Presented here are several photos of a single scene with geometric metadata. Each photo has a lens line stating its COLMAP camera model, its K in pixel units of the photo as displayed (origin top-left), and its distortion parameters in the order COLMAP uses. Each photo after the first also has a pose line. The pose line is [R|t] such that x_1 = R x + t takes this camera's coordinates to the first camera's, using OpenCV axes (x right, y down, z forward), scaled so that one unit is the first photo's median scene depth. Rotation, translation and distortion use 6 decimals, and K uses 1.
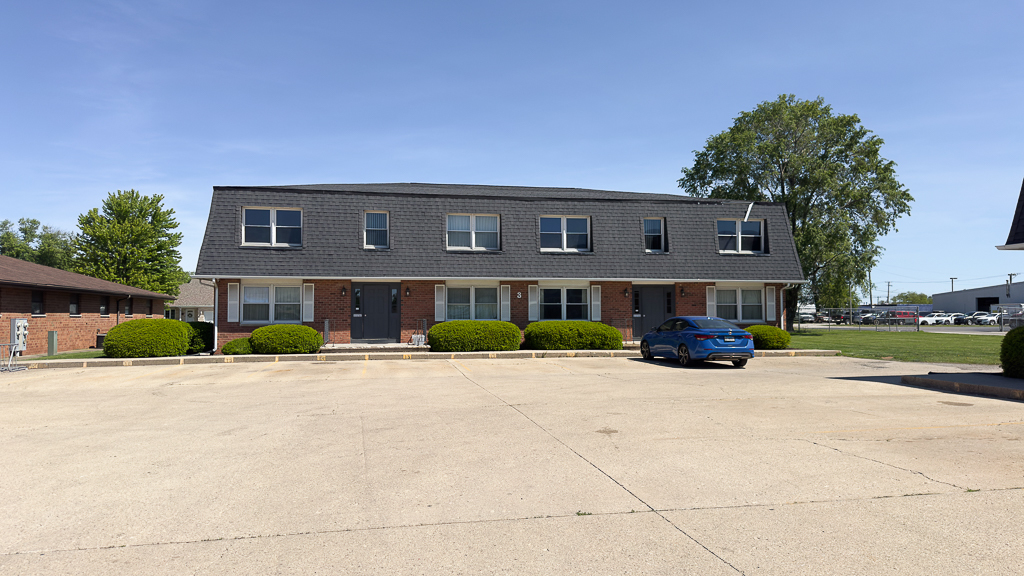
lens RADIAL K [[712.1, 0, 509.3], [0, 712.1, 294.8], [0, 0, 1]] dist [0.086114, -0.118837]
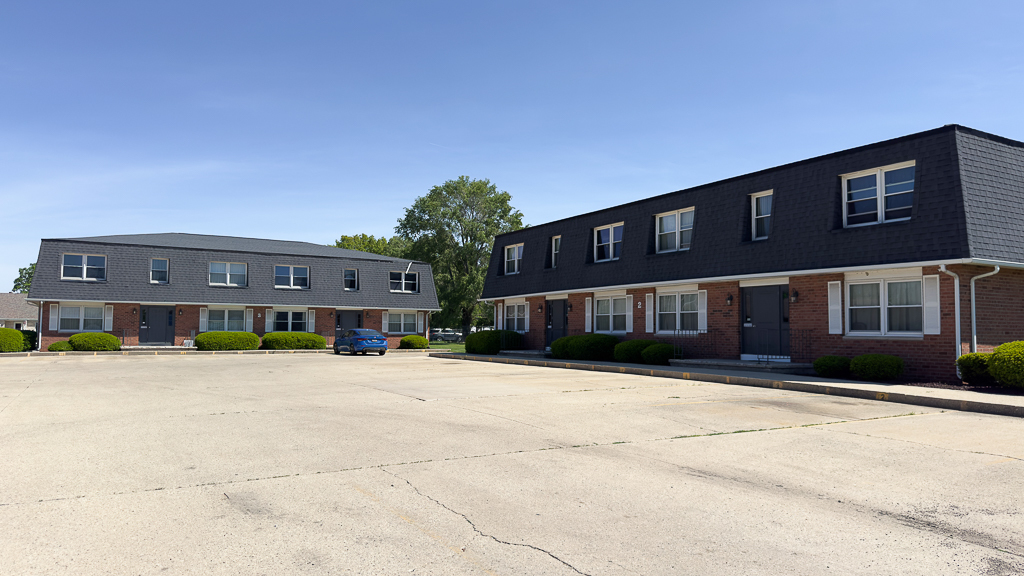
lens RADIAL K [[712.1, 0, 514.5], [0, 712.1, 290.6], [0, 0, 1]] dist [0.086114, -0.118837]
pose [[0.938709, 0.029010, 0.343488, -0.004480], [-0.018310, 0.999242, -0.034354, -0.010028], [-0.344224, 0.025959, 0.938529, -0.684525]]
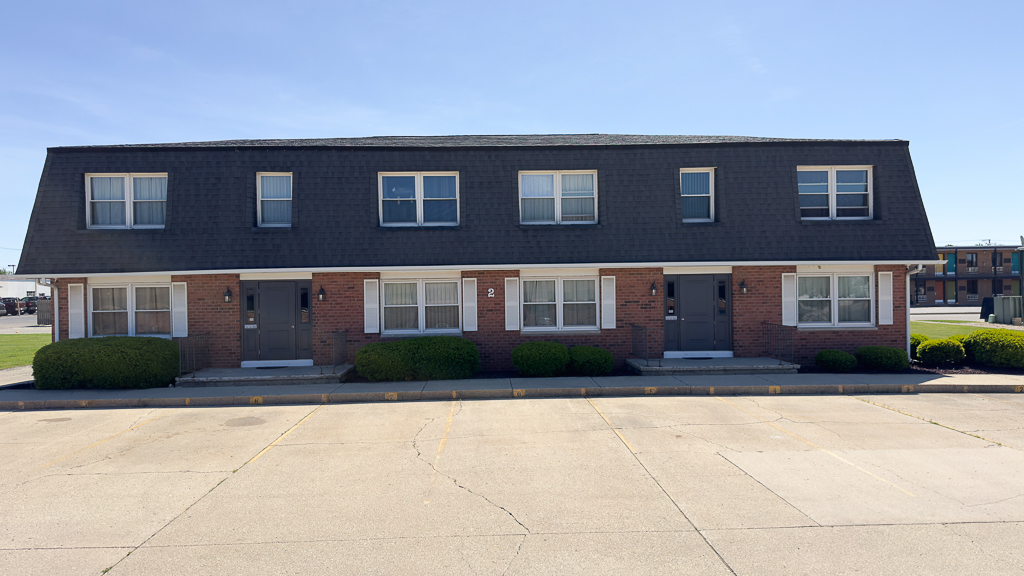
lens RADIAL K [[712.1, 0, 511.7], [0, 712.1, 300.6], [0, 0, 1]] dist [0.086114, -0.118837]
pose [[0.138222, -0.023409, 0.990125, -0.196127], [-0.012172, 0.999605, 0.025332, -0.036566], [-0.990326, -0.015553, 0.137883, 0.032493]]
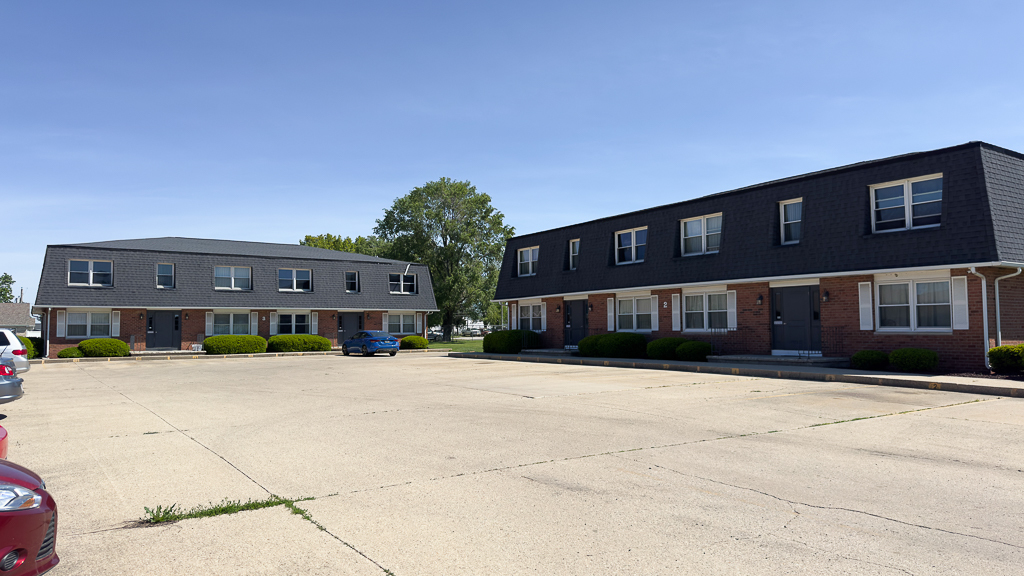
lens RADIAL K [[712.1, 0, 510.6], [0, 712.1, 288.9], [0, 0, 1]] dist [0.086114, -0.118837]
pose [[0.916482, 0.017522, 0.399692, -0.124485], [-0.004353, 0.999418, -0.033832, -0.013897], [-0.400052, 0.029267, 0.916025, -0.686894]]
